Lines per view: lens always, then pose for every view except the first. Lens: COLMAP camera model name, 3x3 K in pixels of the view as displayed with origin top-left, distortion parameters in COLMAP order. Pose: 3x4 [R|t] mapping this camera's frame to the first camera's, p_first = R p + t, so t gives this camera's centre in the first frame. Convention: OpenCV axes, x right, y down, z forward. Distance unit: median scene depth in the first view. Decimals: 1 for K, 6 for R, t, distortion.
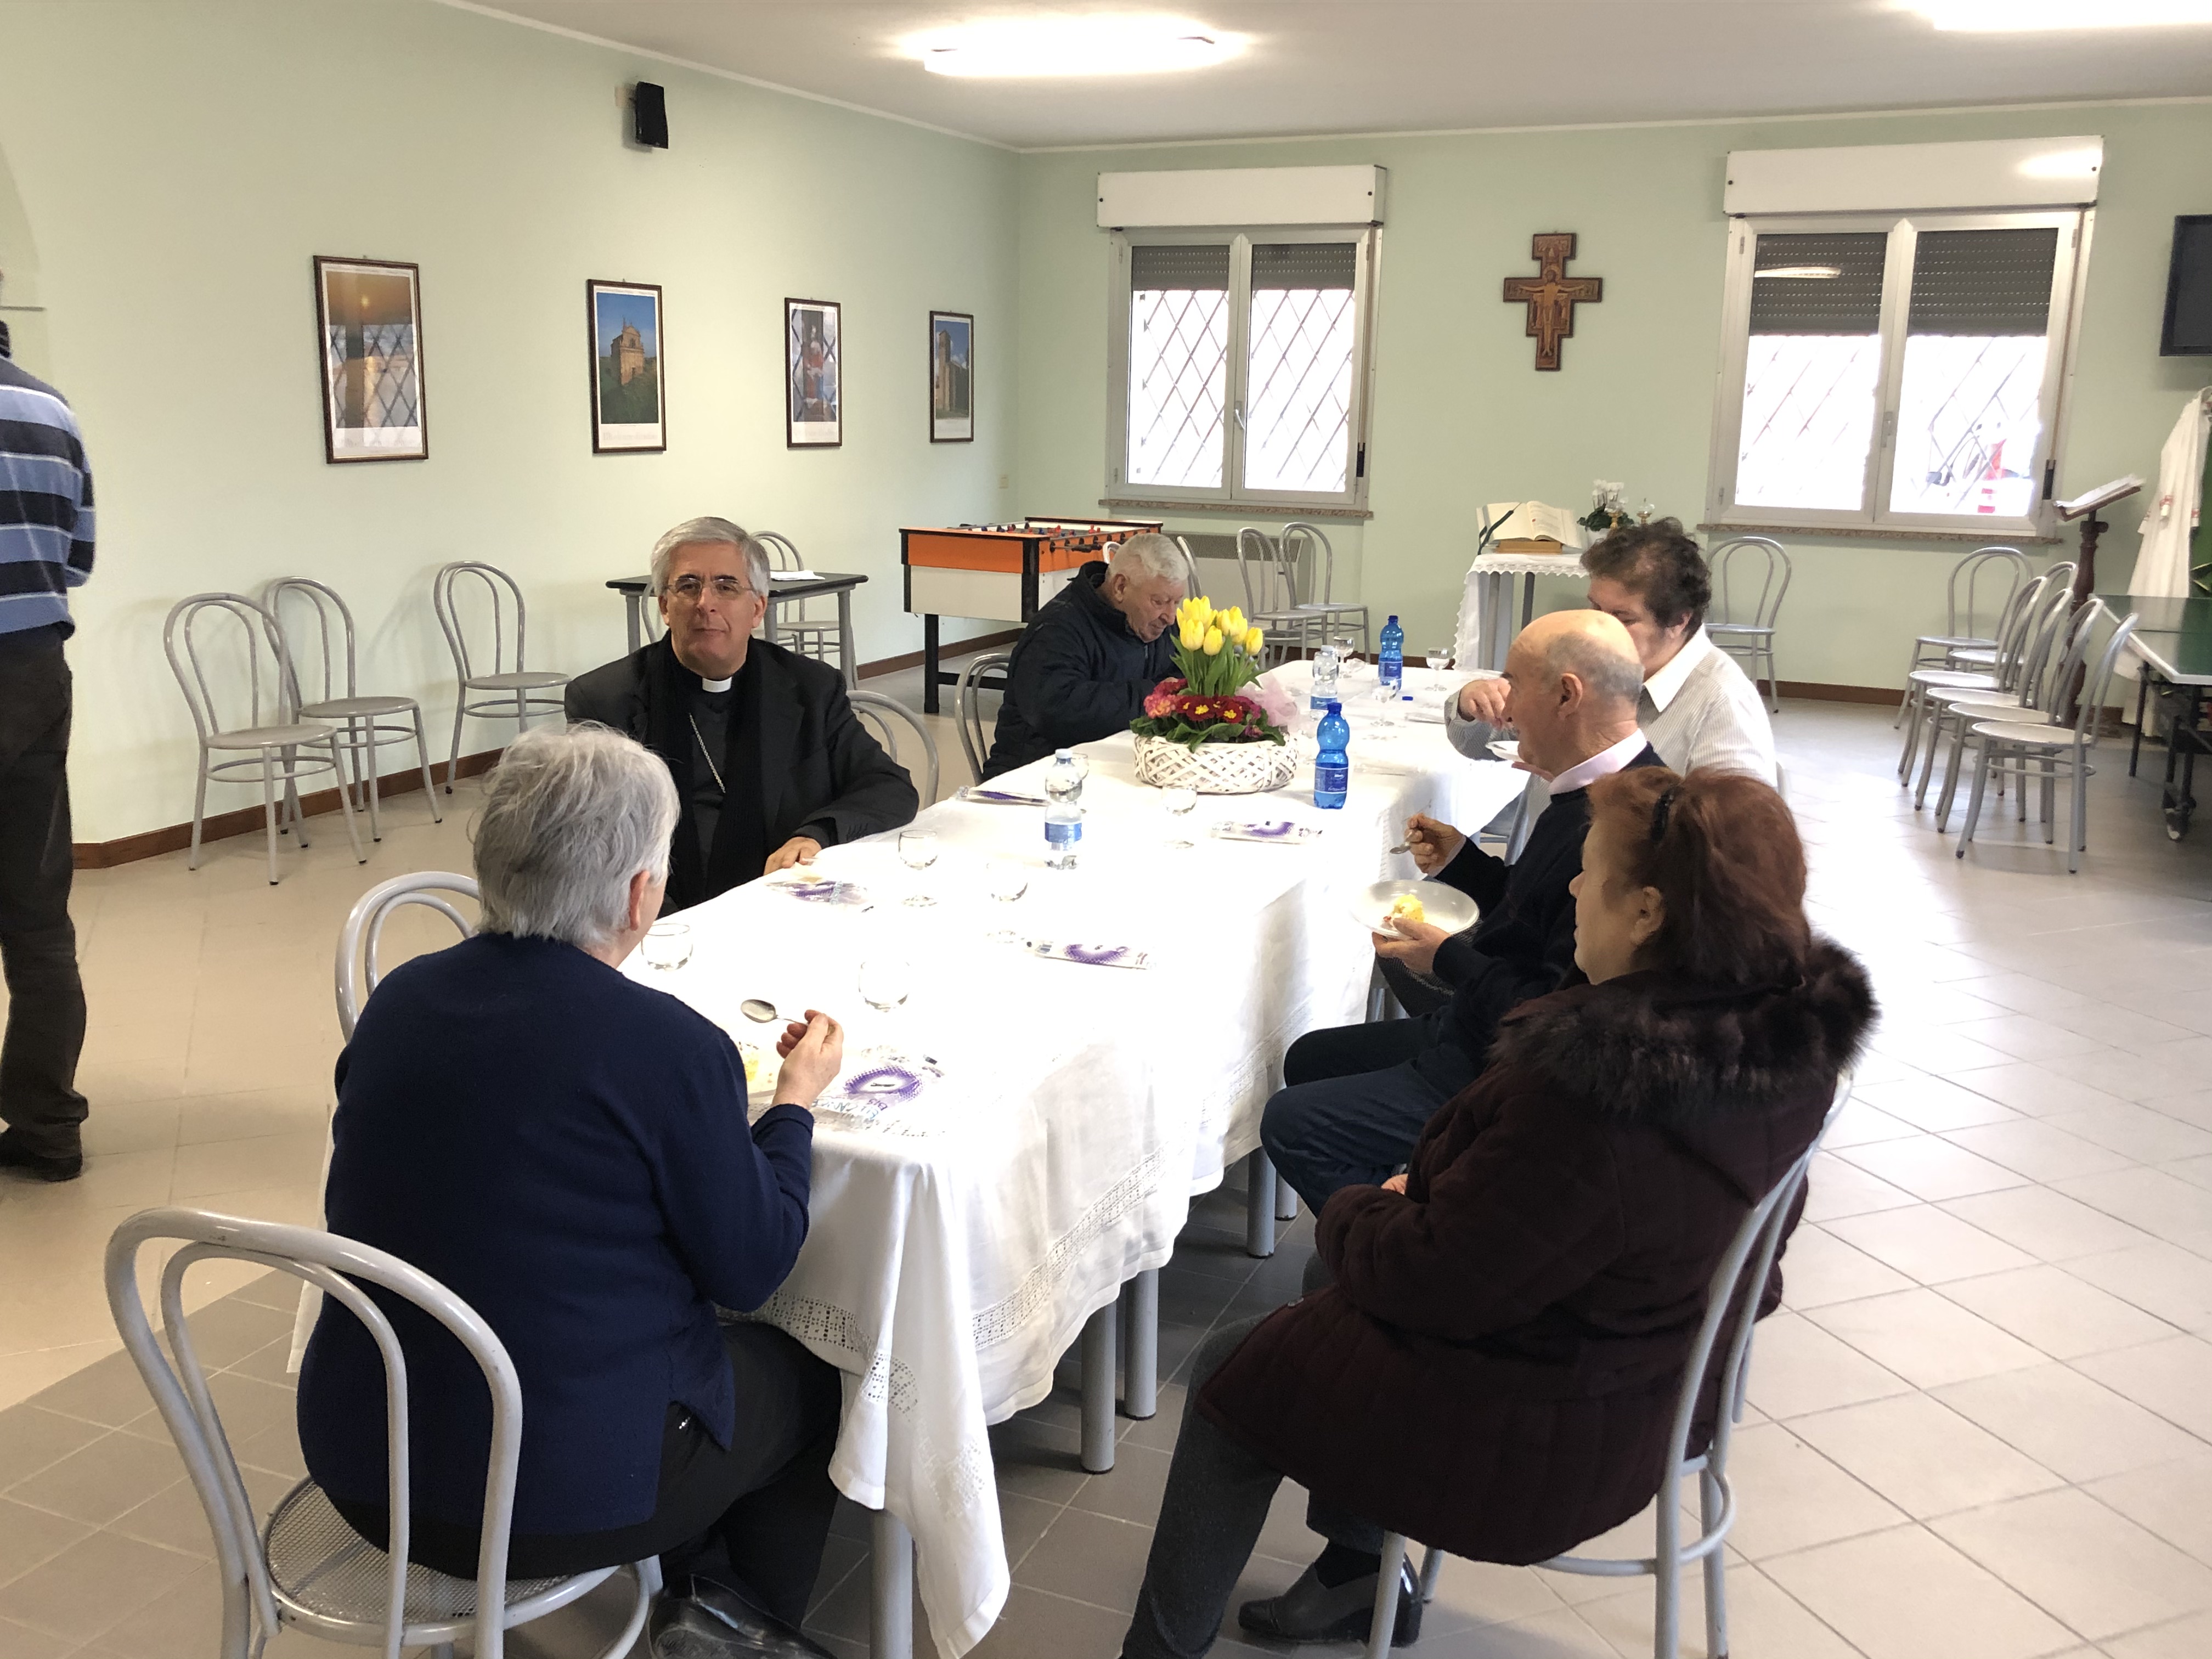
lens RADIAL K [[1963.0, 0, 1080.4], [0, 1963.0, 824.9], [0, 0, 1]] dist [0.029415, -0.031791]
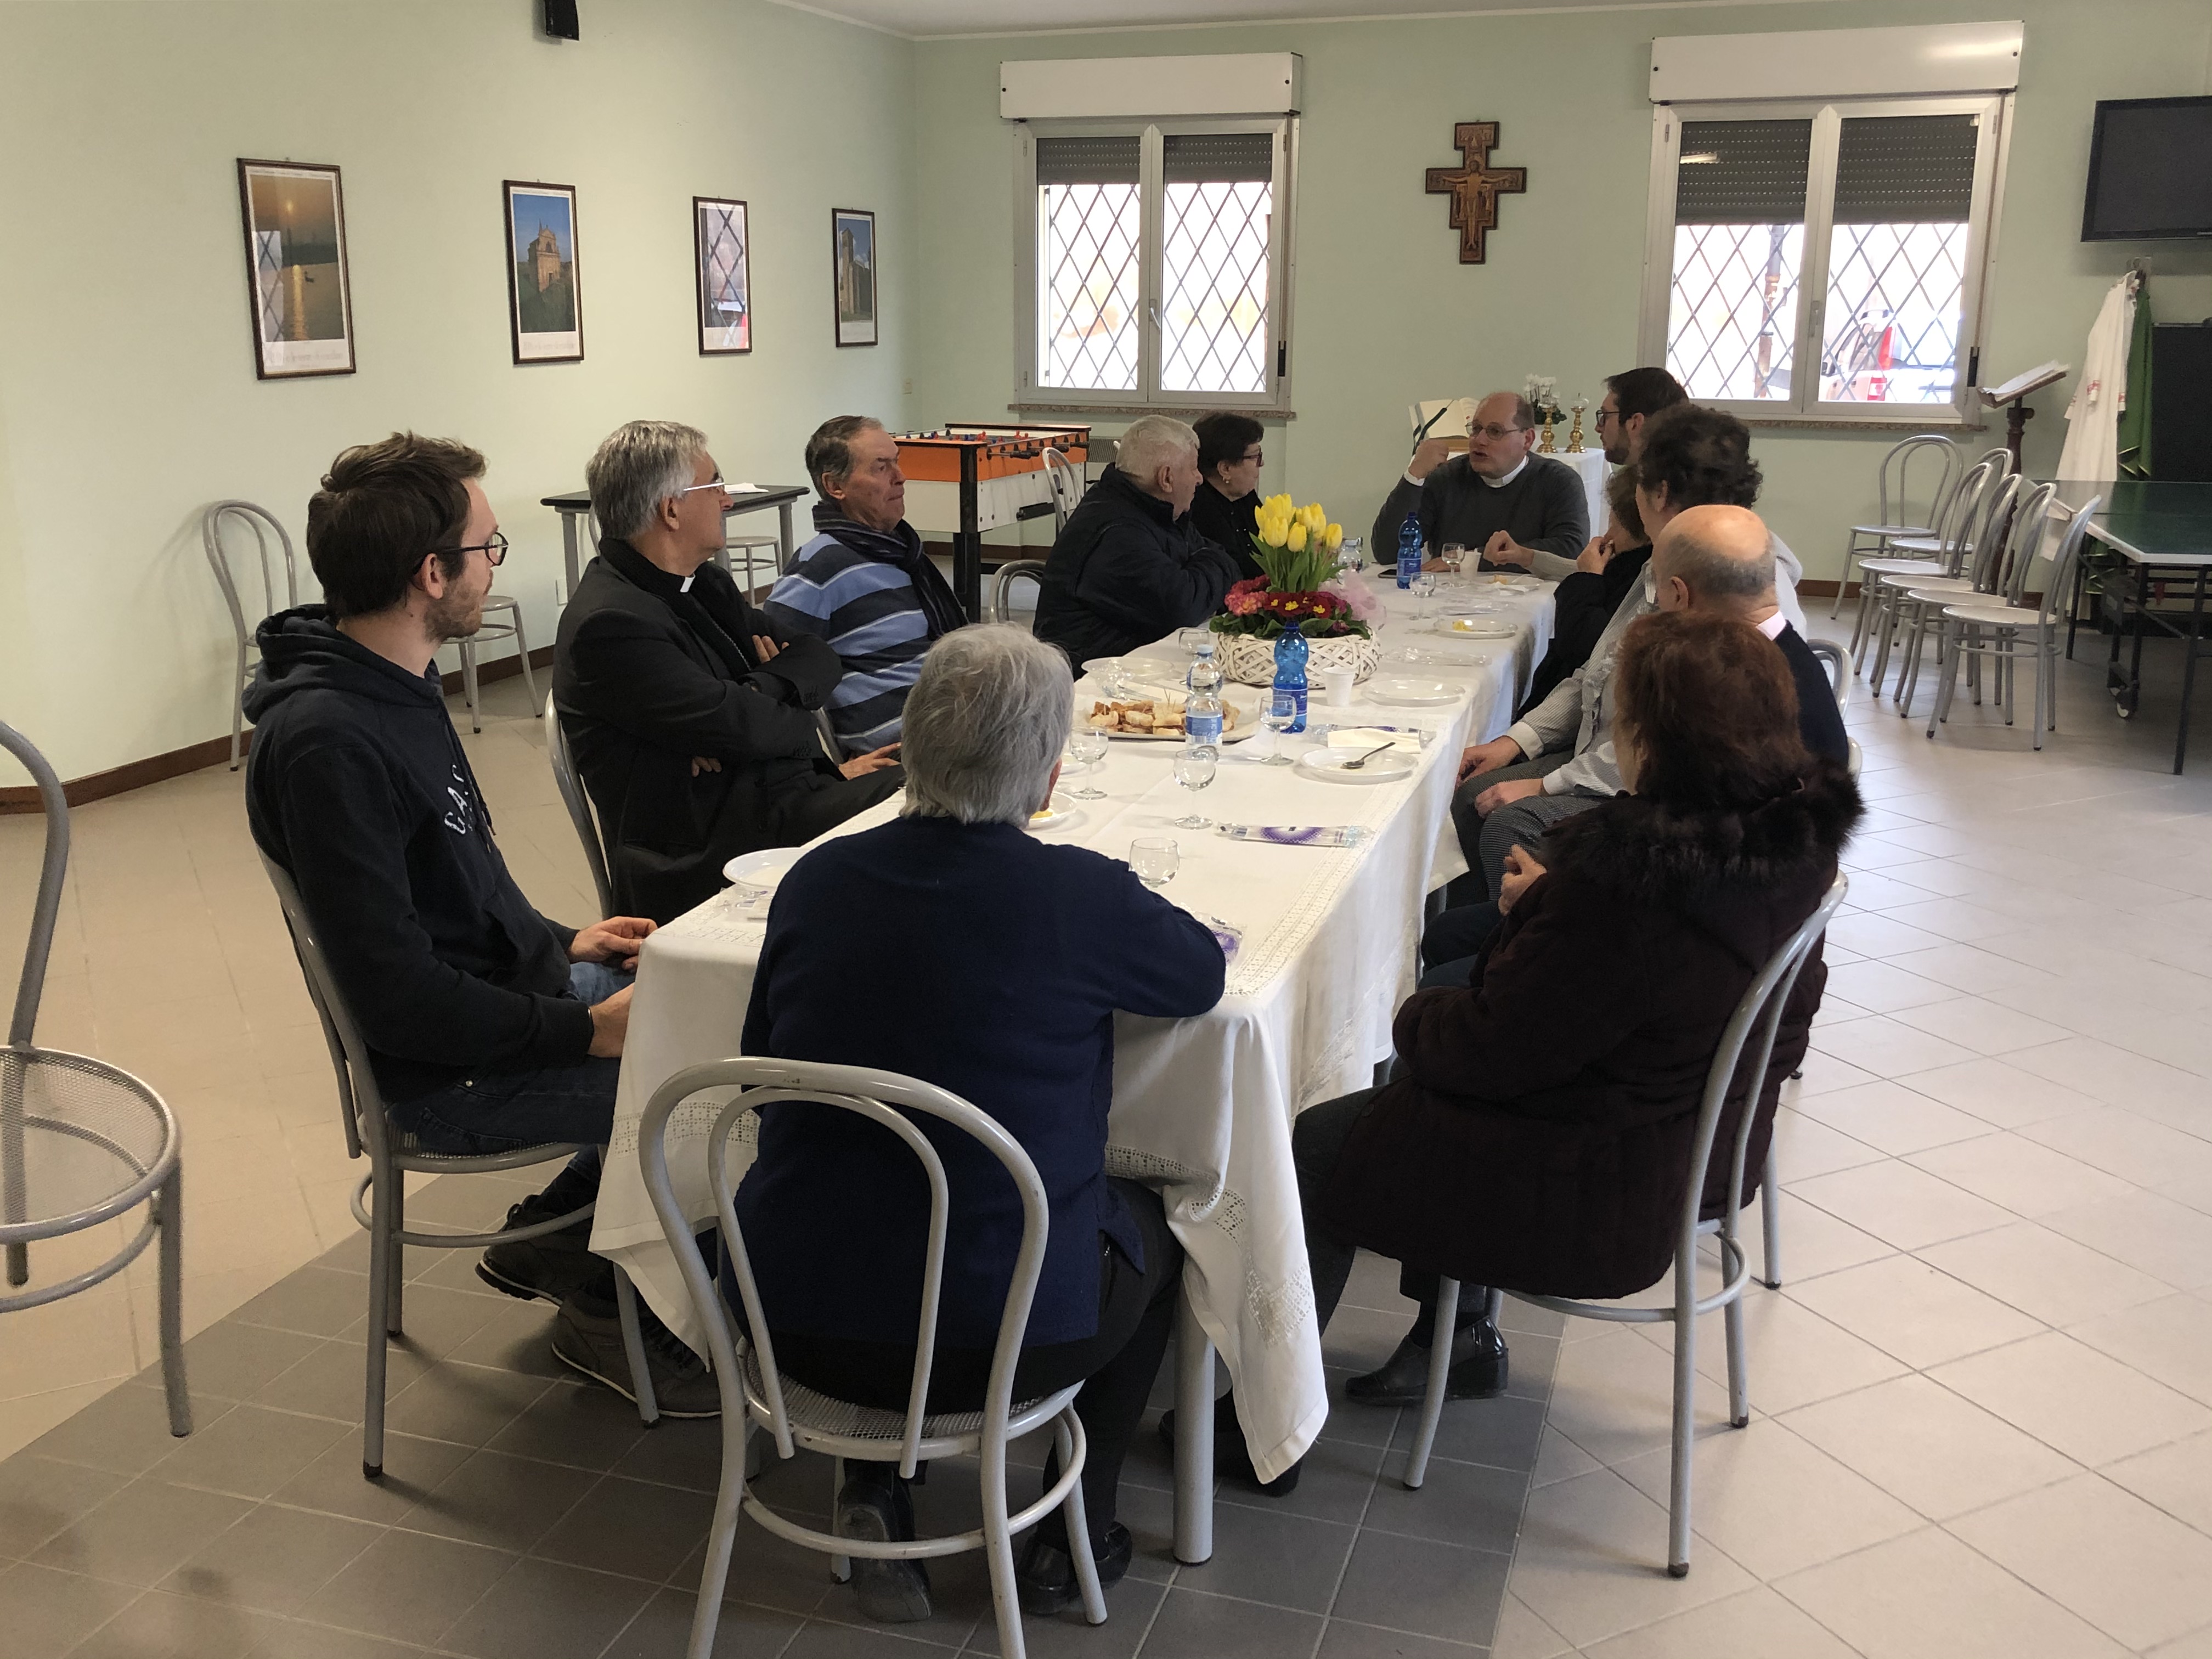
lens RADIAL K [[2072.5, 0, 1076.0], [0, 2072.5, 821.0], [0, 0, 1]] dist [0.011466, 0.000000]
pose [[0.996342, -0.034150, 0.078330, -0.052246], [0.031500, 0.998897, 0.034823, 0.004455], [-0.079432, -0.032228, 0.996319, -0.023594]]
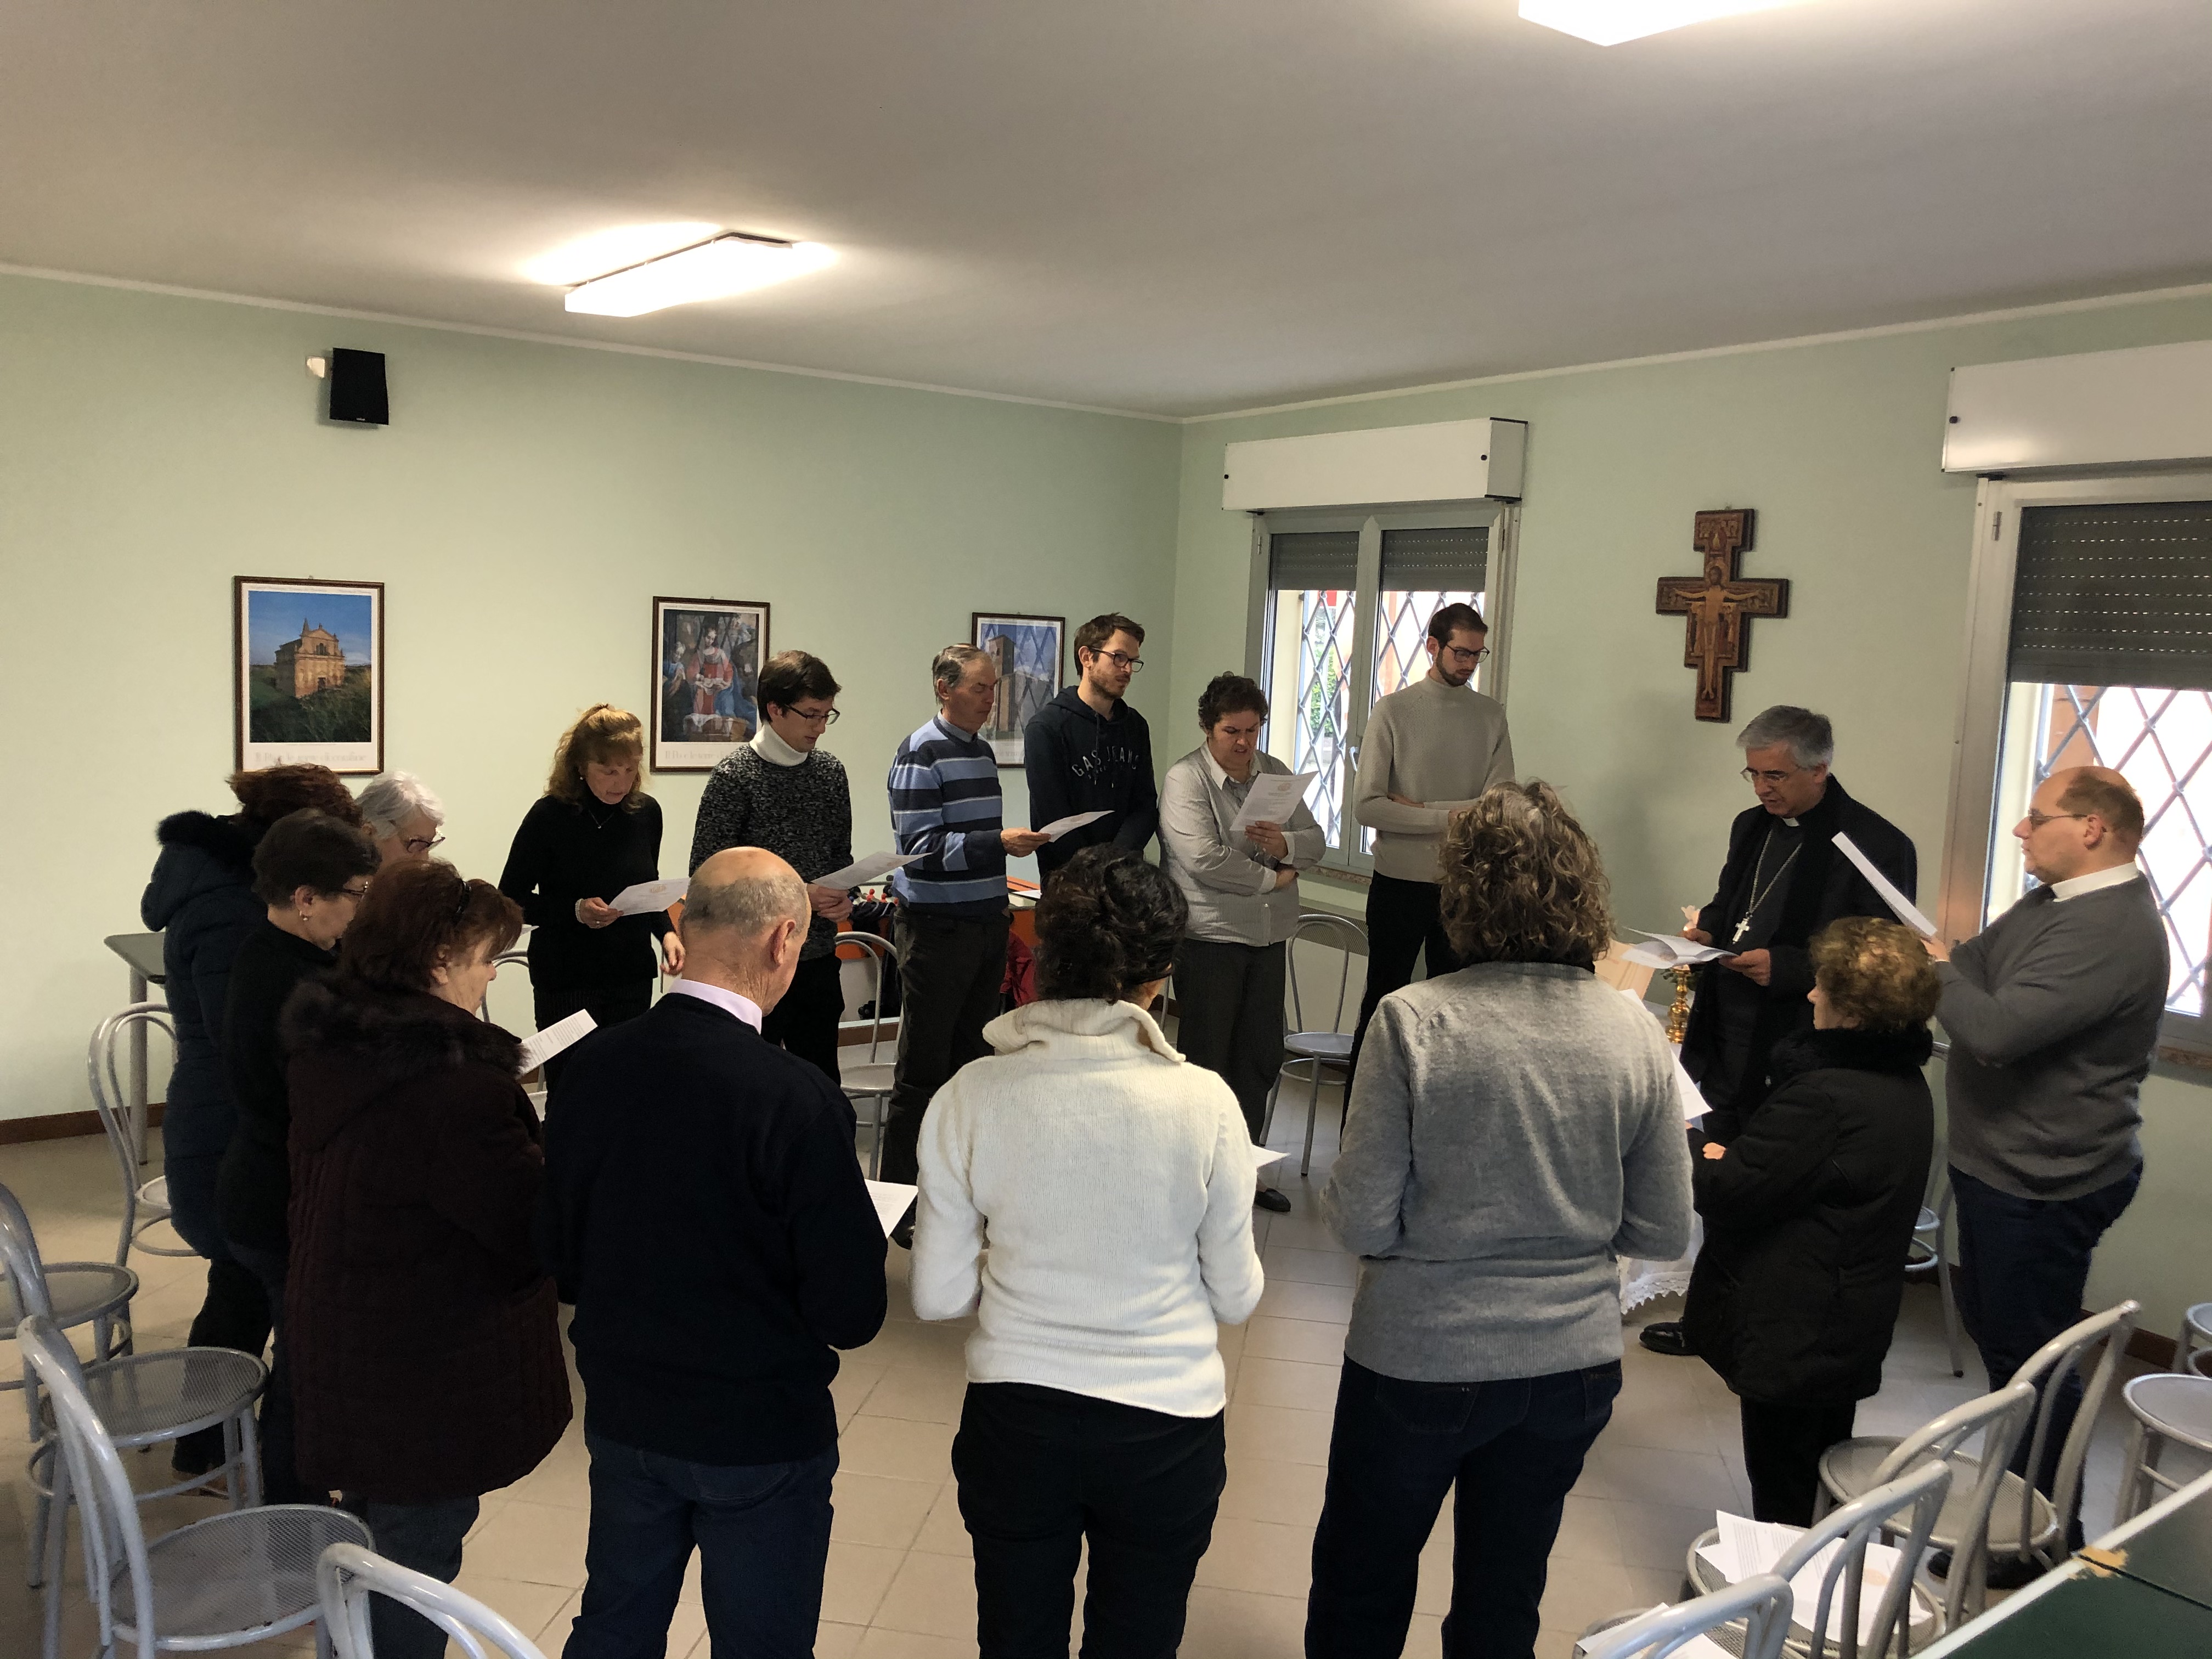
lens RADIAL K [[1801.8, 0, 1079.1], [0, 1801.8, 809.6], [0, 0, 1]] dist [0.040838, -0.034483]
pose [[0.859312, 0.071399, -0.506443, 0.379448], [-0.138753, 0.985616, -0.096477, -0.124646], [0.492270, 0.153174, 0.856859, 0.427869]]
